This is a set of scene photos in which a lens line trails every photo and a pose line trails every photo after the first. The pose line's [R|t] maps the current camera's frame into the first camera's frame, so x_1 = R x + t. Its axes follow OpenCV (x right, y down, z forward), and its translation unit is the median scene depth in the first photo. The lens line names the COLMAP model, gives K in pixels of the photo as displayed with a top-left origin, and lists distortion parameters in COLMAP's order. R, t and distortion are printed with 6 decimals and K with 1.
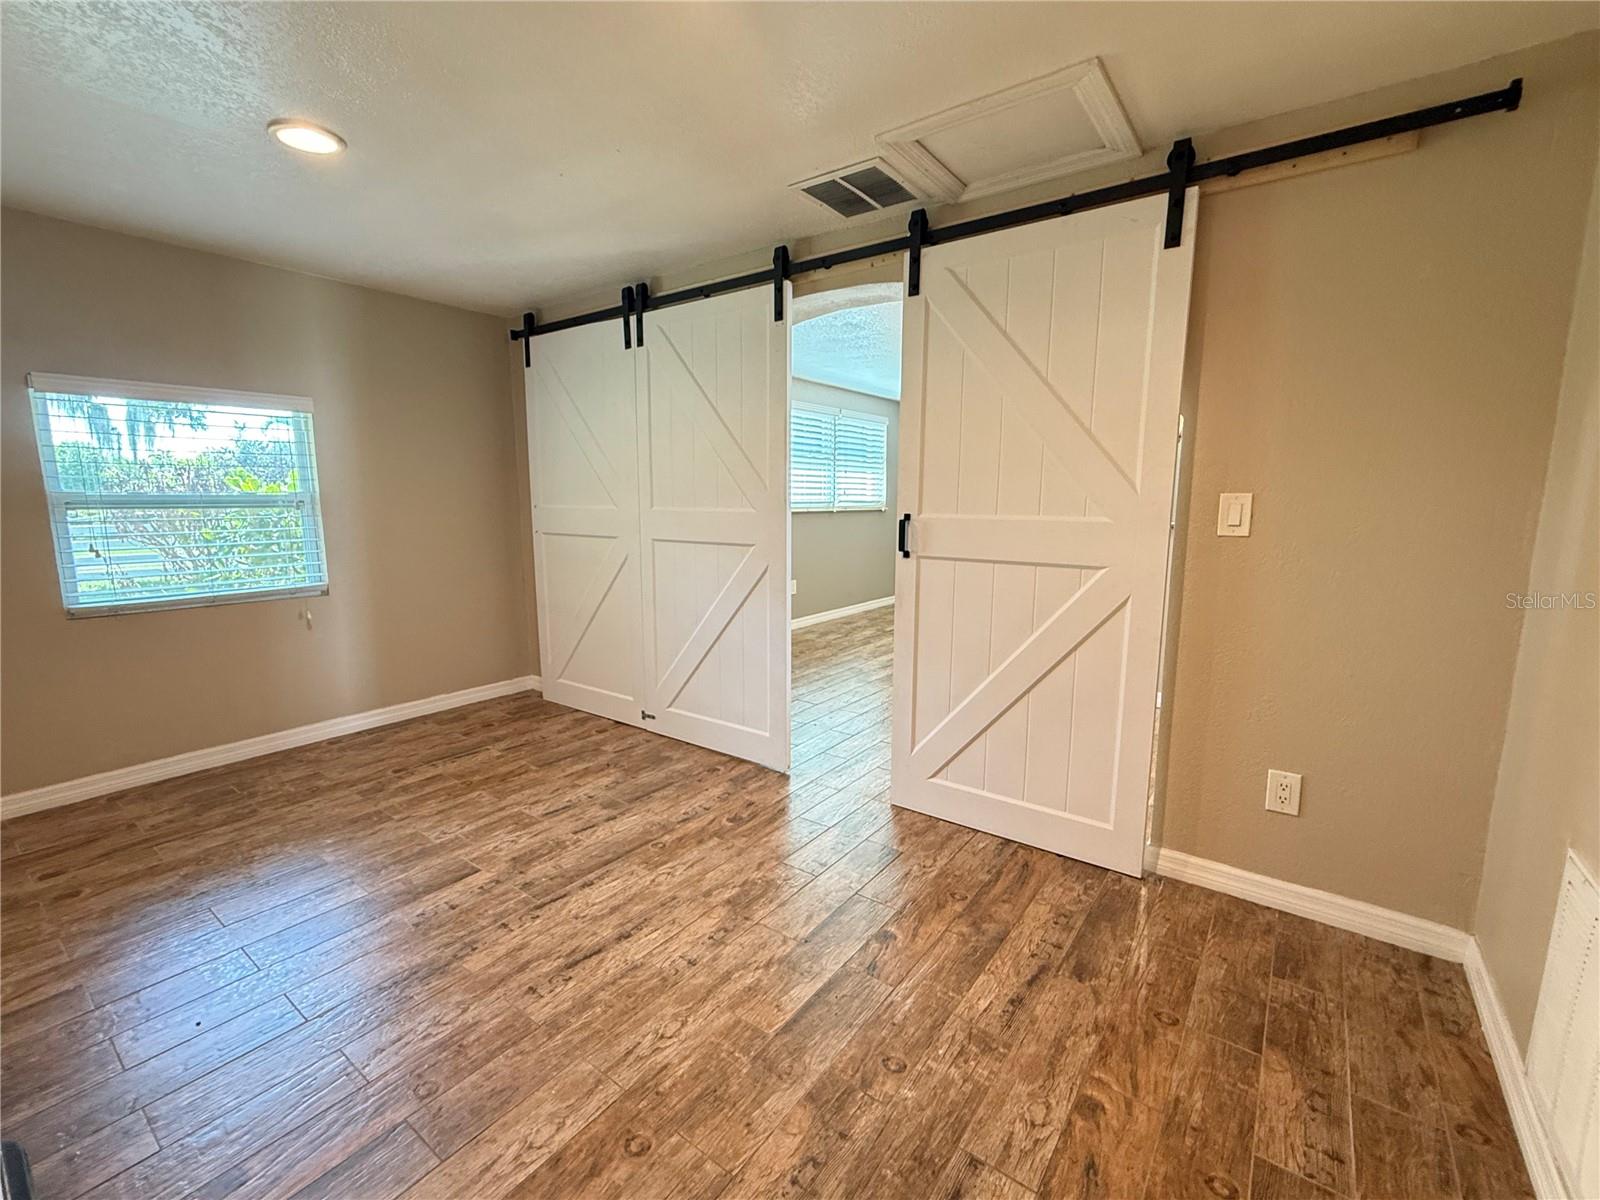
lens RADIAL K [[687.1, 0, 804.0], [0, 687.1, 593.3], [0, 0, 1]] dist [-0.002857, 0.000571]
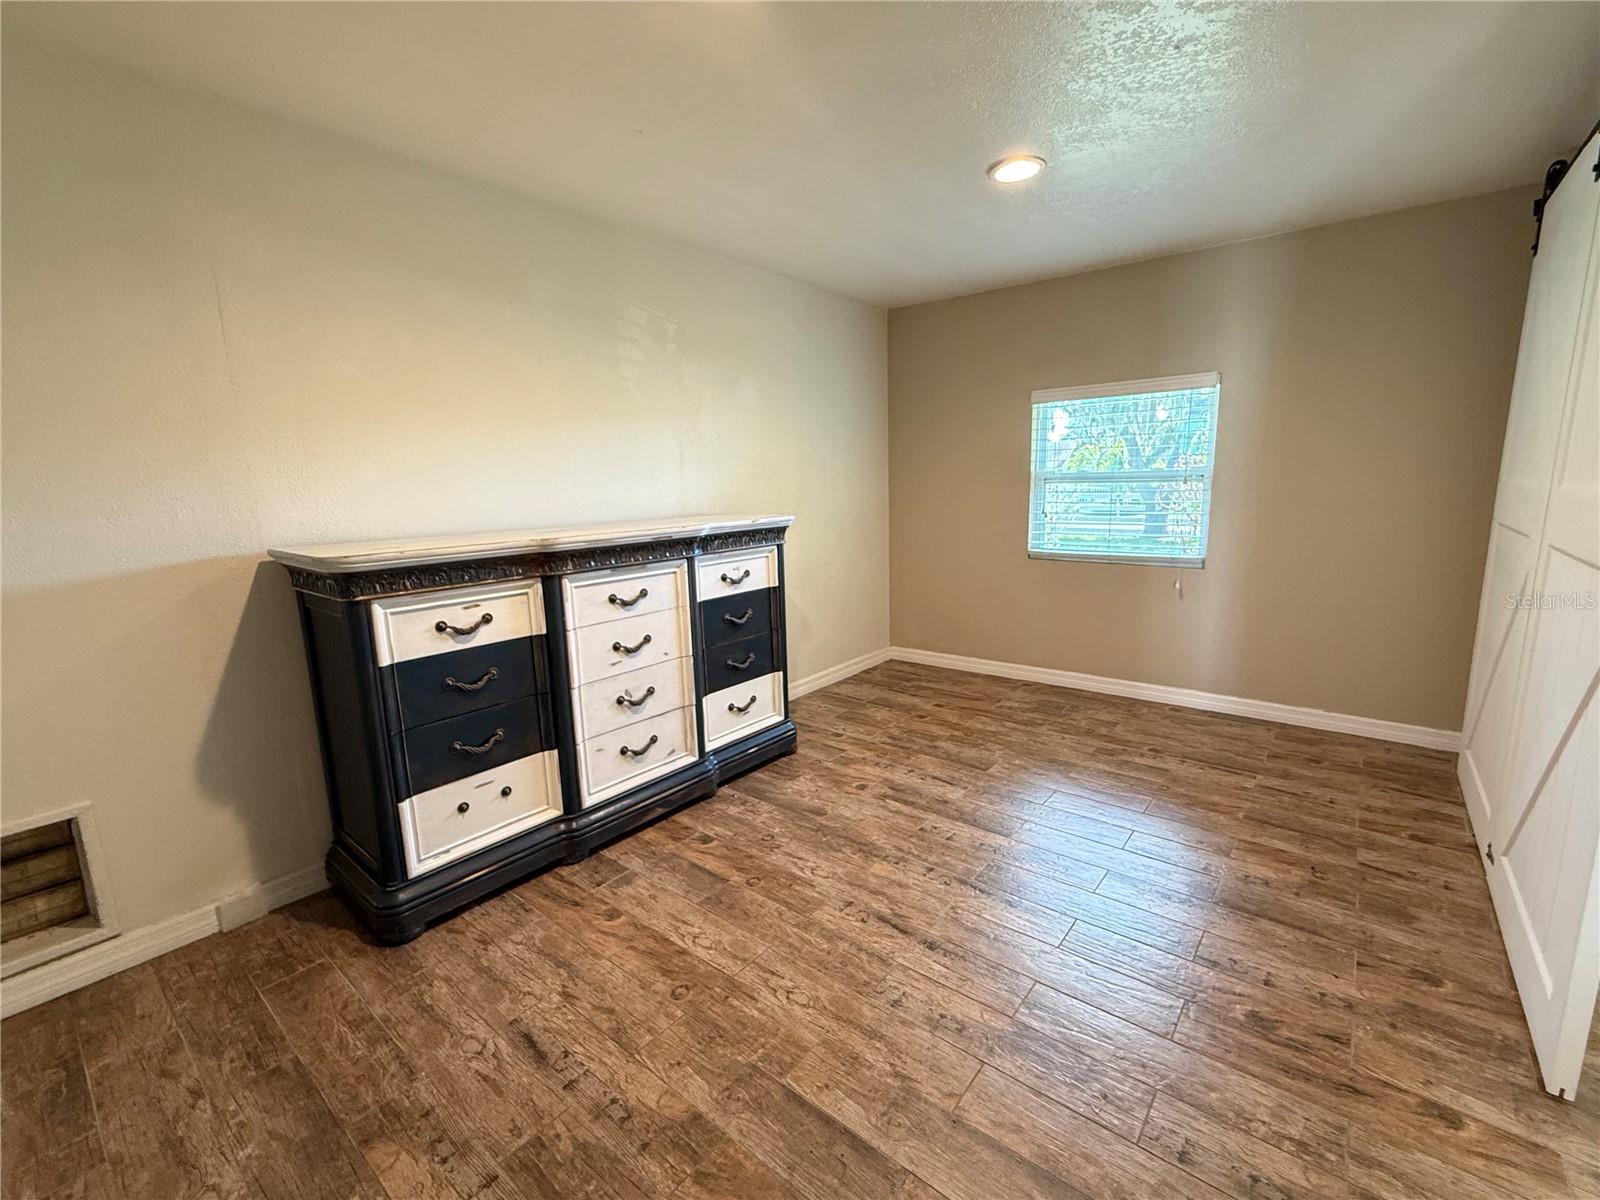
lens RADIAL K [[687.1, 0, 804.5], [0, 687.1, 608.2], [0, 0, 1]] dist [-0.002857, 0.000571]
pose [[-0.053326, 0.184556, -0.981374, 0.414010], [-0.116586, 0.974901, 0.189674, -0.078908], [0.991748, 0.124529, -0.030471, 0.559487]]
